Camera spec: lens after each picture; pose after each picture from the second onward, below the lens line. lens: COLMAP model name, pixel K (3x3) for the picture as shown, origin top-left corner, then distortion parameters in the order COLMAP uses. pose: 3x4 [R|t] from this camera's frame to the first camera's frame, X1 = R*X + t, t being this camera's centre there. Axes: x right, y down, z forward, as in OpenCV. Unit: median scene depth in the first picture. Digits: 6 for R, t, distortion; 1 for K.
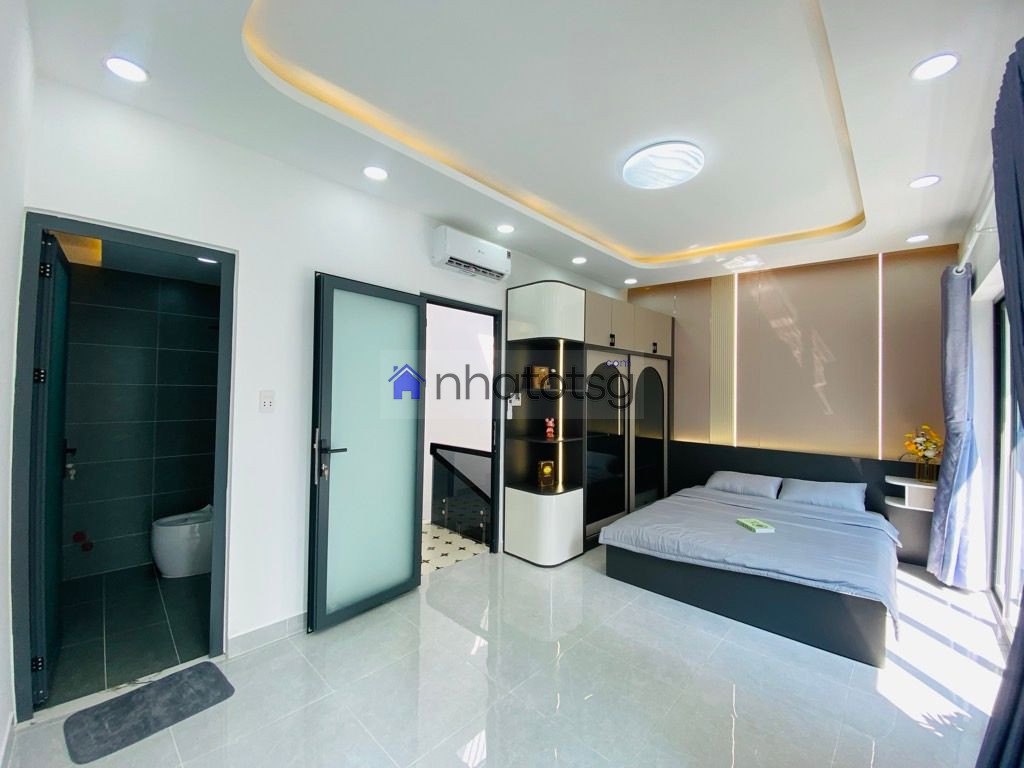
lens RADIAL K [[410.2, 0, 509.7], [0, 410.2, 384.1], [0, 0, 1]] dist [0.040050, -0.027899]
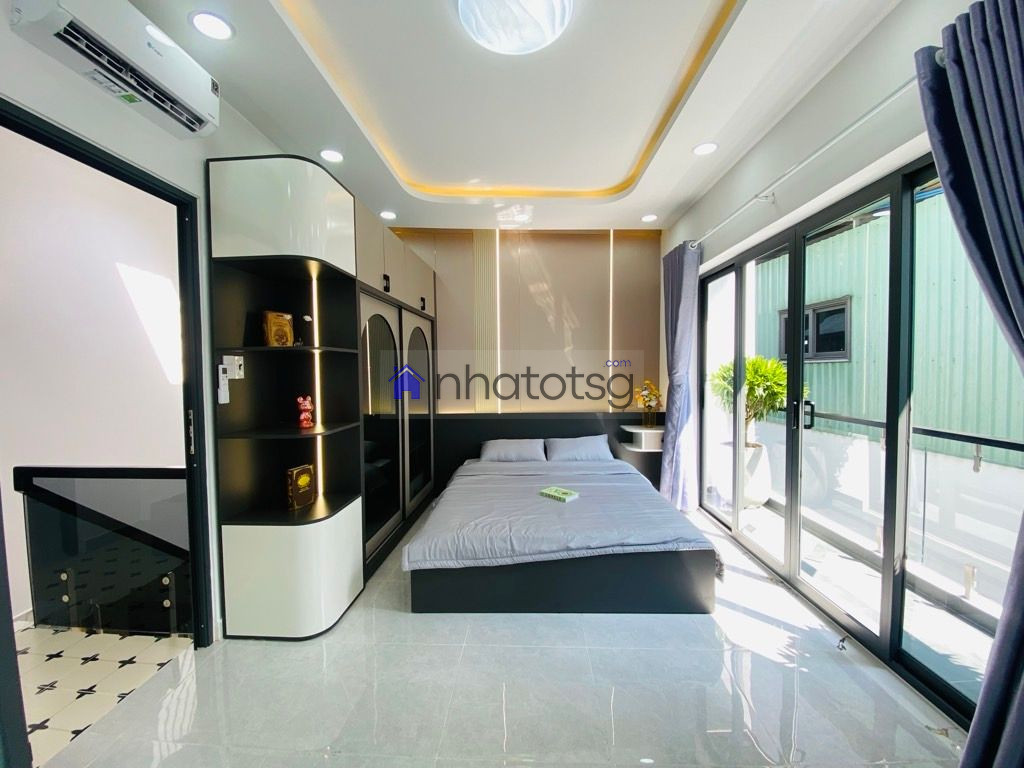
lens RADIAL K [[410.2, 0, 509.7], [0, 410.2, 384.1], [0, 0, 1]] dist [0.040050, -0.027899]
pose [[0.760593, -0.049371, 0.647350, -0.069071], [0.013402, 0.998086, 0.060374, 0.030493], [-0.649091, -0.037245, 0.759798, 0.323866]]
